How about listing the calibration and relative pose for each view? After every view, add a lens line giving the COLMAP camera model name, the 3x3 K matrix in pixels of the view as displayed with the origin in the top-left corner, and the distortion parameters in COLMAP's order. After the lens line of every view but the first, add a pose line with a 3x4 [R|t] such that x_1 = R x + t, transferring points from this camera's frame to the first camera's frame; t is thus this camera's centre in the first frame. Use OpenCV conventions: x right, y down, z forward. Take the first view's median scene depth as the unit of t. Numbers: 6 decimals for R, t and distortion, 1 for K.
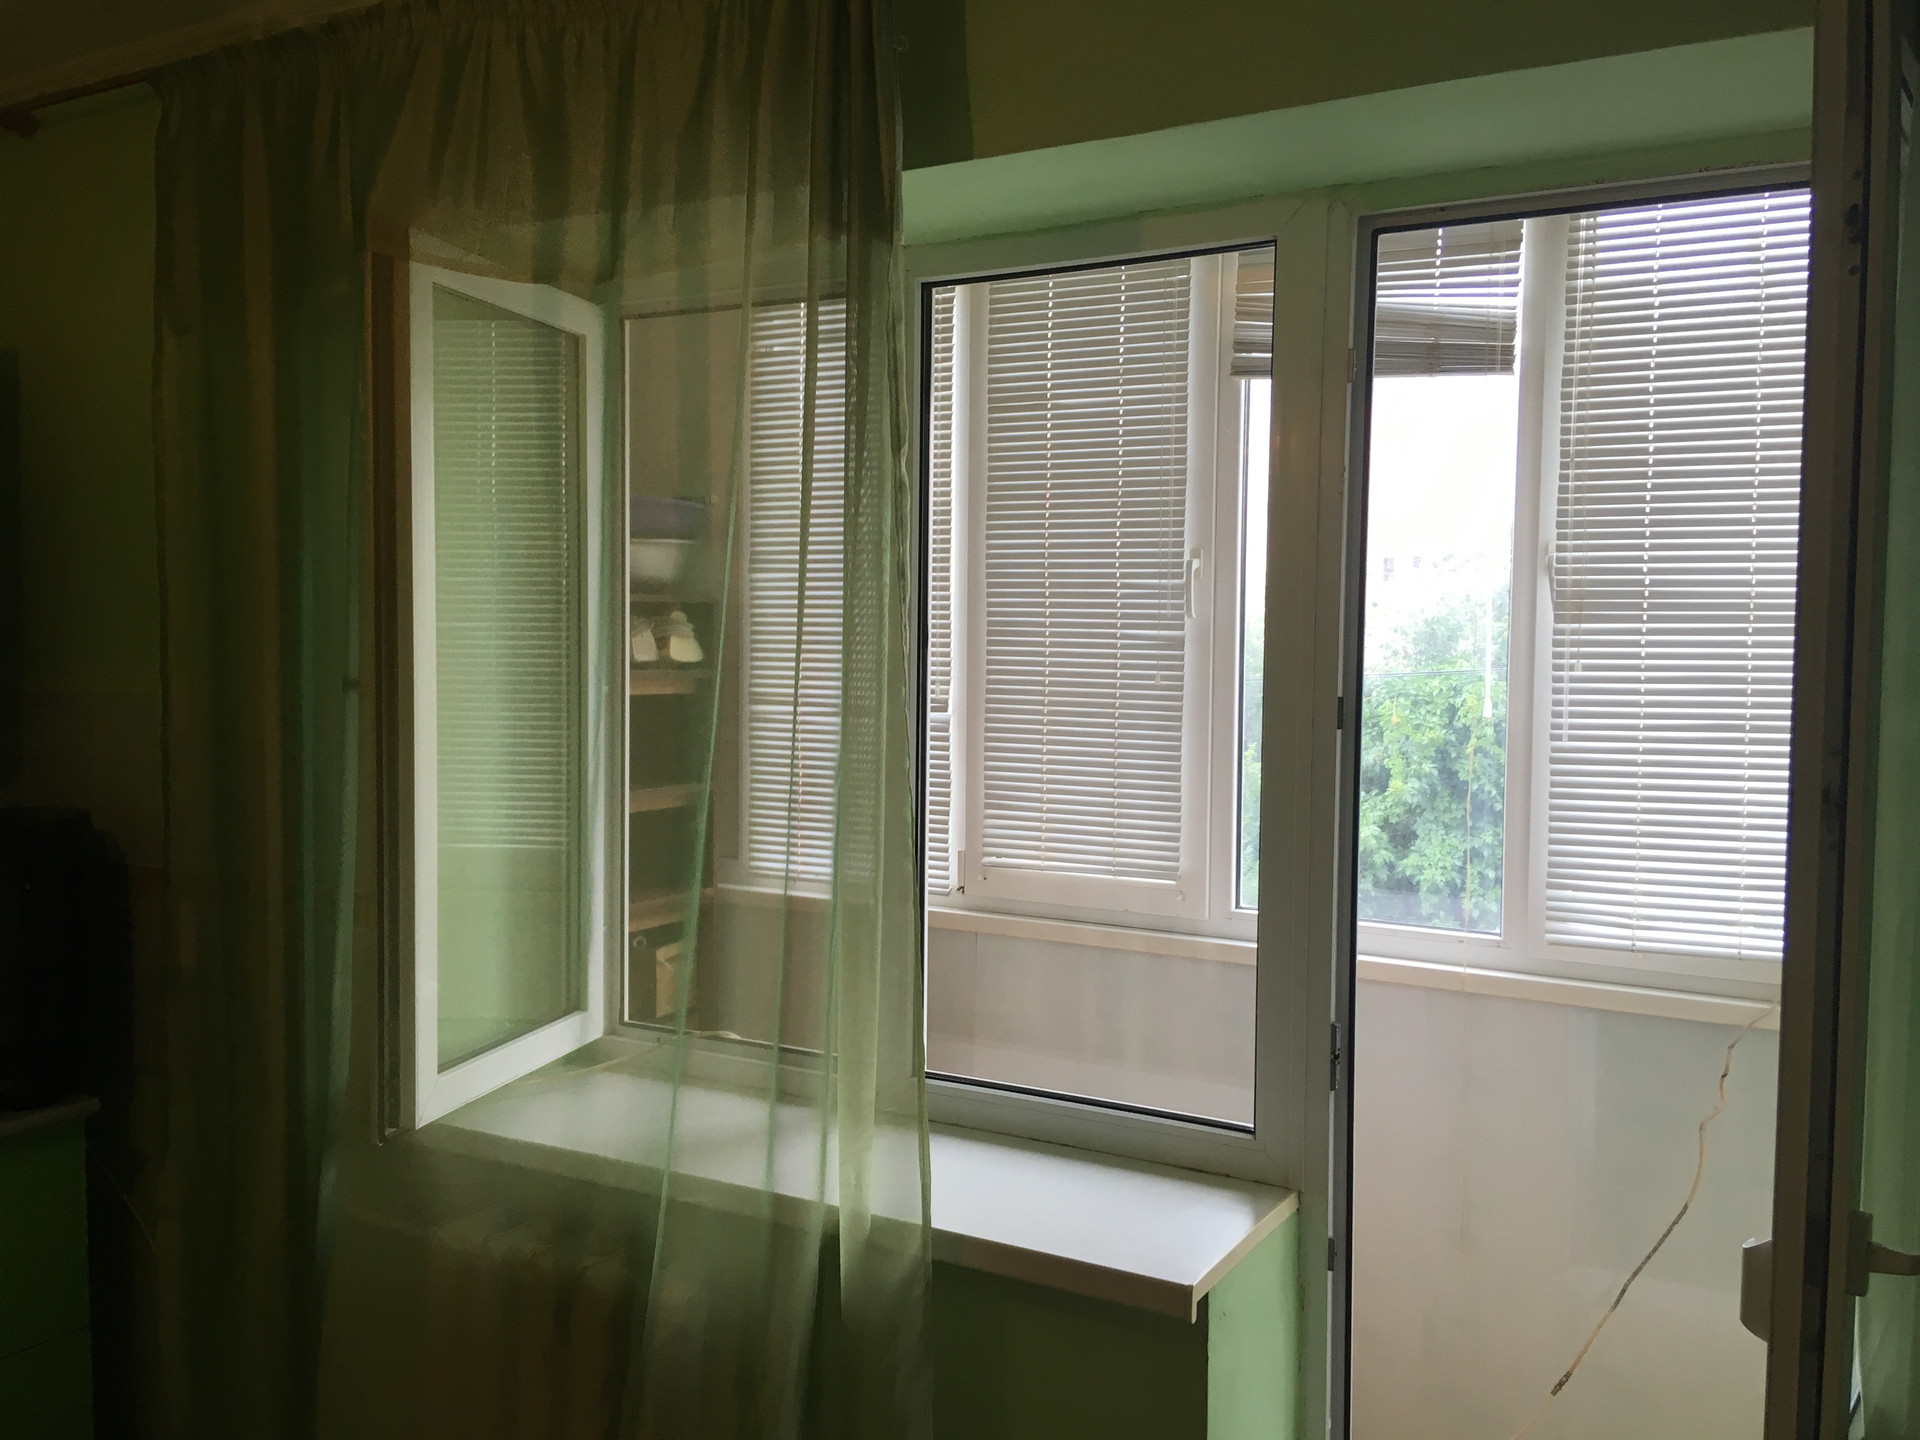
lens RADIAL K [[1656.8, 0, 956.7], [0, 1656.8, 721.5], [0, 0, 1]] dist [0.089957, -0.048867]
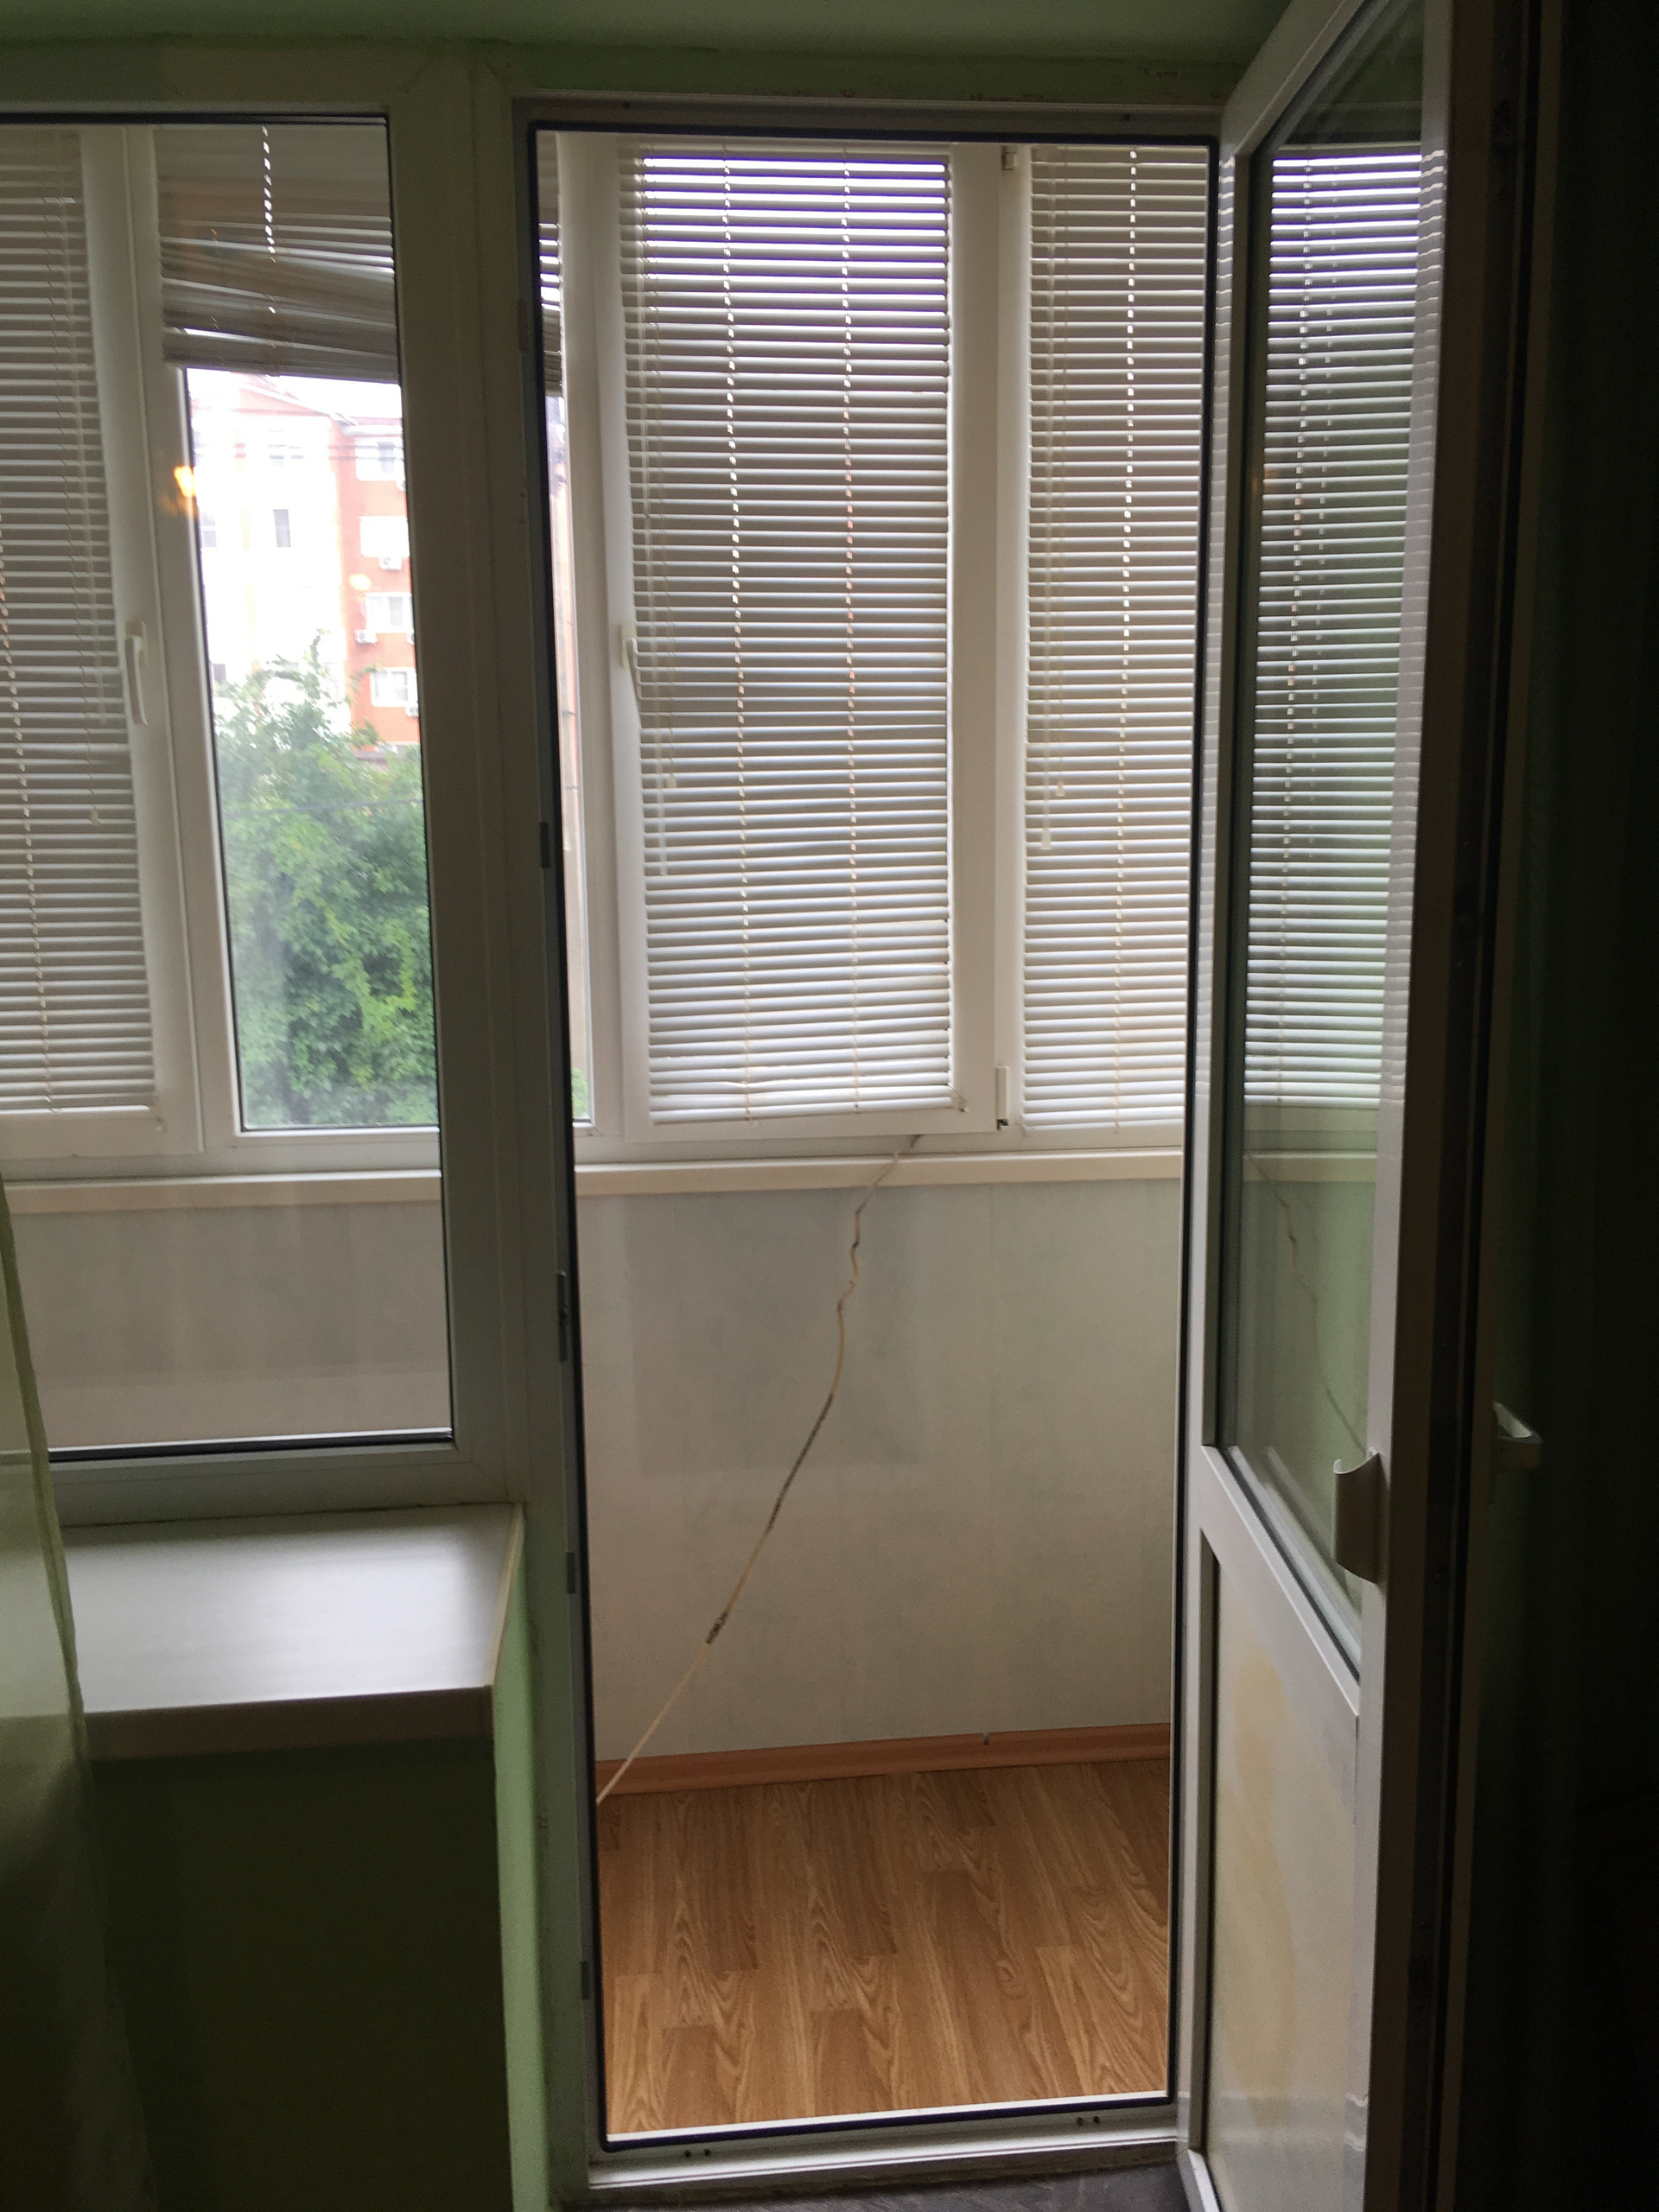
lens RADIAL K [[1908.8, 0, 834.7], [0, 1908.8, 1101.3], [0, 0, 1]] dist [0.089957, -0.048867]
pose [[0.817104, -0.122000, 0.563433, -0.105526], [0.054579, 0.989332, 0.135068, -0.000795], [-0.573900, -0.079612, 0.815046, 0.187220]]
